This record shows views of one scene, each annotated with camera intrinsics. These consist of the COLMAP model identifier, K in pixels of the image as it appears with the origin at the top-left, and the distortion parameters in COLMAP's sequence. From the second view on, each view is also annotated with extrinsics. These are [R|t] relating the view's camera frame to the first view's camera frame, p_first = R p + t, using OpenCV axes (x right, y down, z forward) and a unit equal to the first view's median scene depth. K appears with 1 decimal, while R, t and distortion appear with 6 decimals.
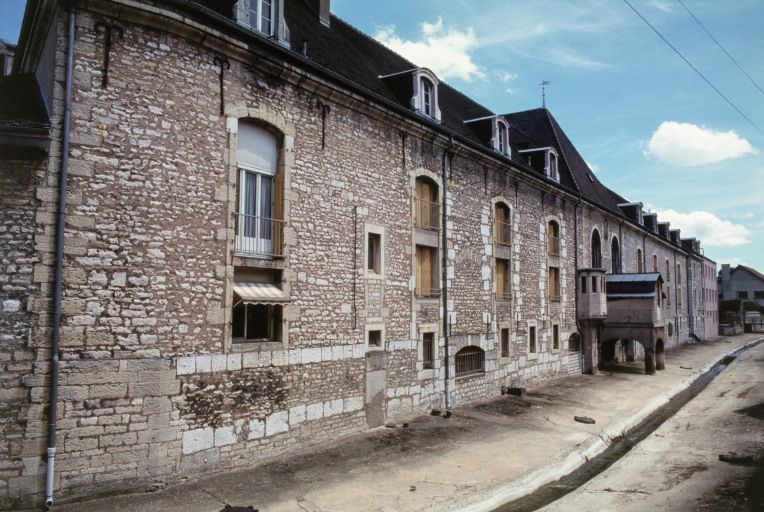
lens RADIAL K [[597.1, 0, 380.6], [0, 597.1, 254.9], [0, 0, 1]] dist [-0.057194, 0.072746]
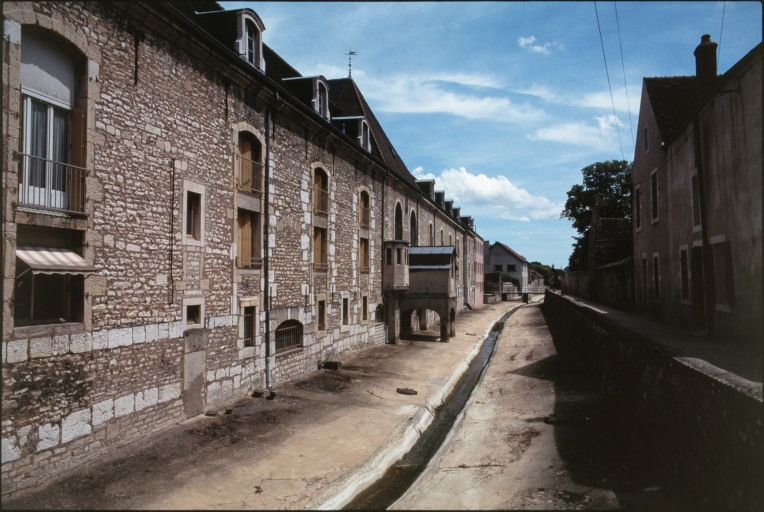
lens RADIAL K [[597.1, 0, 382.0], [0, 597.1, 253.9], [0, 0, 1]] dist [-0.057194, 0.072746]
pose [[0.936290, 0.012159, 0.351018, -0.059106], [-0.028076, 0.998793, 0.040292, 0.010708], [-0.350105, -0.047580, 0.935501, 0.110793]]
